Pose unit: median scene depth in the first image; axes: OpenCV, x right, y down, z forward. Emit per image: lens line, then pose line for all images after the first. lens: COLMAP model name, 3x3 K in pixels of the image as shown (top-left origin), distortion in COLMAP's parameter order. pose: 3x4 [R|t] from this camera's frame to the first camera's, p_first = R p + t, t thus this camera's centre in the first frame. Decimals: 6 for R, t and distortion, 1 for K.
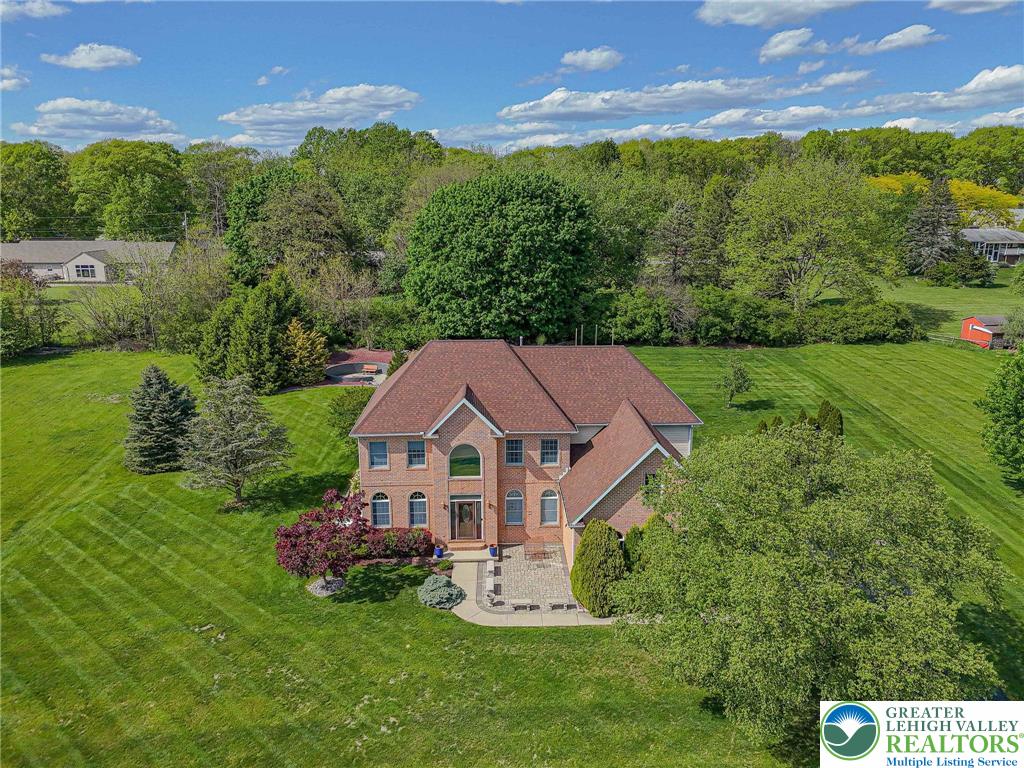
lens RADIAL K [[758.3, 0, 514.5], [0, 758.3, 376.2], [0, 0, 1]] dist [0.064222, -0.058411]
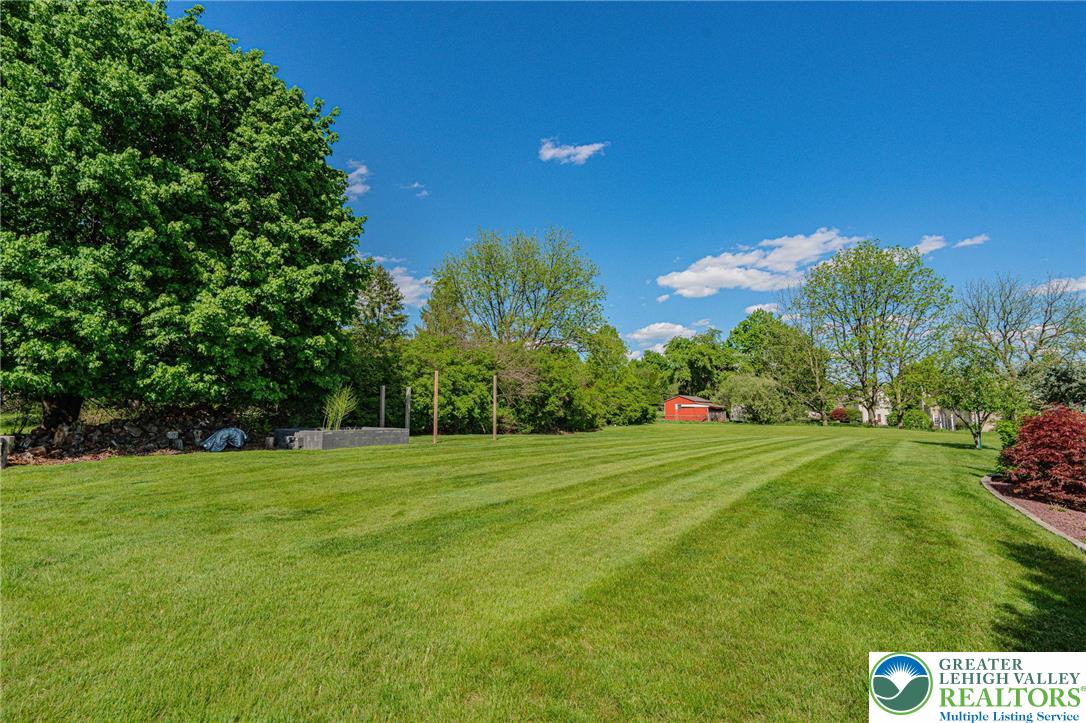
lens RADIAL K [[544.3, 0, 544.6], [0, 544.3, 359.7], [0, 0, 1]] dist [-0.002958, 0.003032]
pose [[0.556040, 0.080948, 0.827204, -0.123217], [0.199082, 0.953304, -0.227109, 0.007103], [-0.806961, 0.290963, 0.513960, 0.806988]]
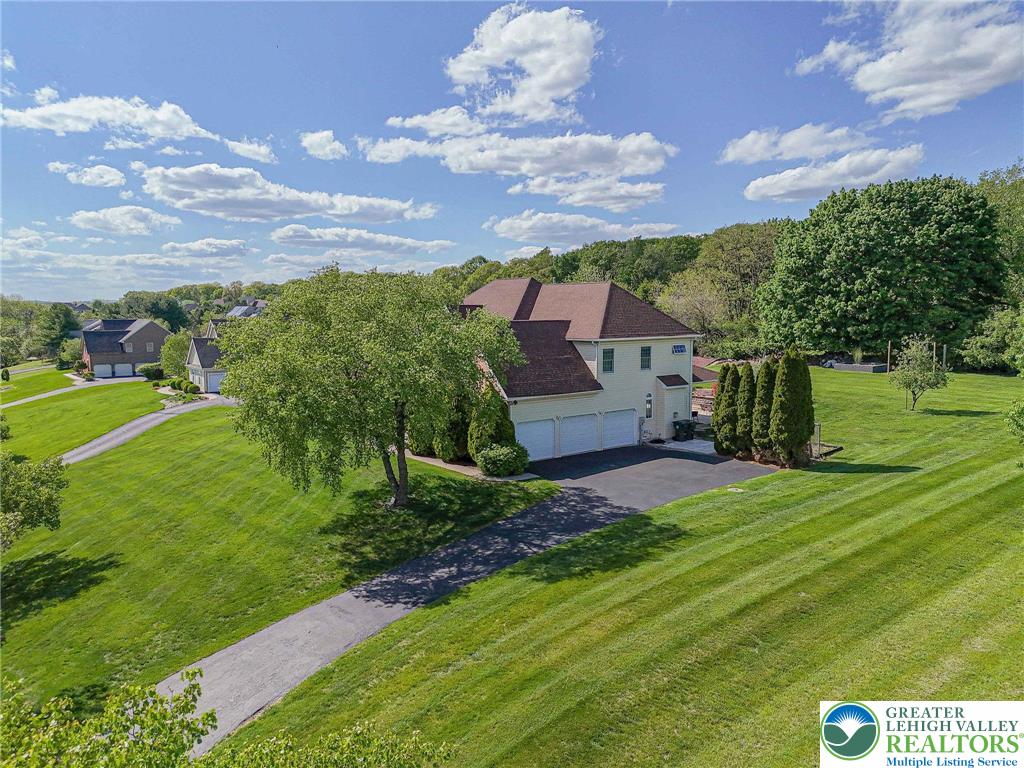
lens RADIAL K [[758.3, 0, 509.7], [0, 758.3, 378.3], [0, 0, 1]] dist [0.064222, -0.058411]
pose [[0.594788, 0.074275, -0.800444, 0.523180], [-0.182819, 0.982129, -0.044713, 0.095498], [0.782819, 0.172932, 0.597737, 0.155255]]
